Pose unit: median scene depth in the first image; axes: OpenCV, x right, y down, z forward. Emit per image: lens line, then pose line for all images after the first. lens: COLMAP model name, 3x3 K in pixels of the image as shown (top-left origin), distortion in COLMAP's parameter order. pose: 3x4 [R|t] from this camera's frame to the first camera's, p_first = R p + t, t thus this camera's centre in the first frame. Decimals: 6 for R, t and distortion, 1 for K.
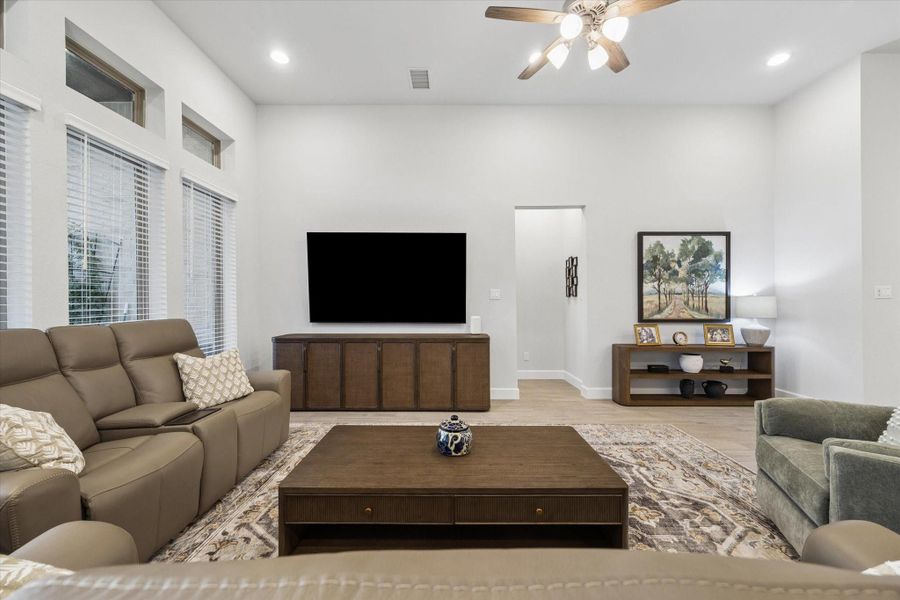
lens RADIAL K [[351.3, 0, 447.7], [0, 351.3, 306.9], [0, 0, 1]] dist [-0.008682, 0.003020]
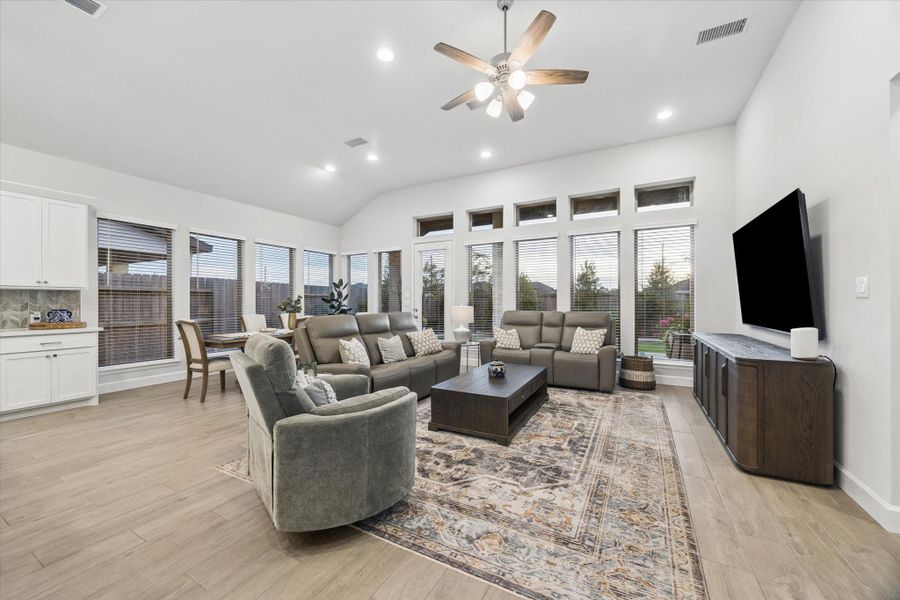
lens RADIAL K [[343.4, 0, 445.4], [0, 343.4, 302.9], [0, 0, 1]] dist [-0.001843, -0.000735]
pose [[-0.485865, -0.000021, -0.874034, 0.830368], [-0.013338, 0.999884, 0.007390, -0.010126], [0.873932, 0.015248, -0.485809, 0.739186]]
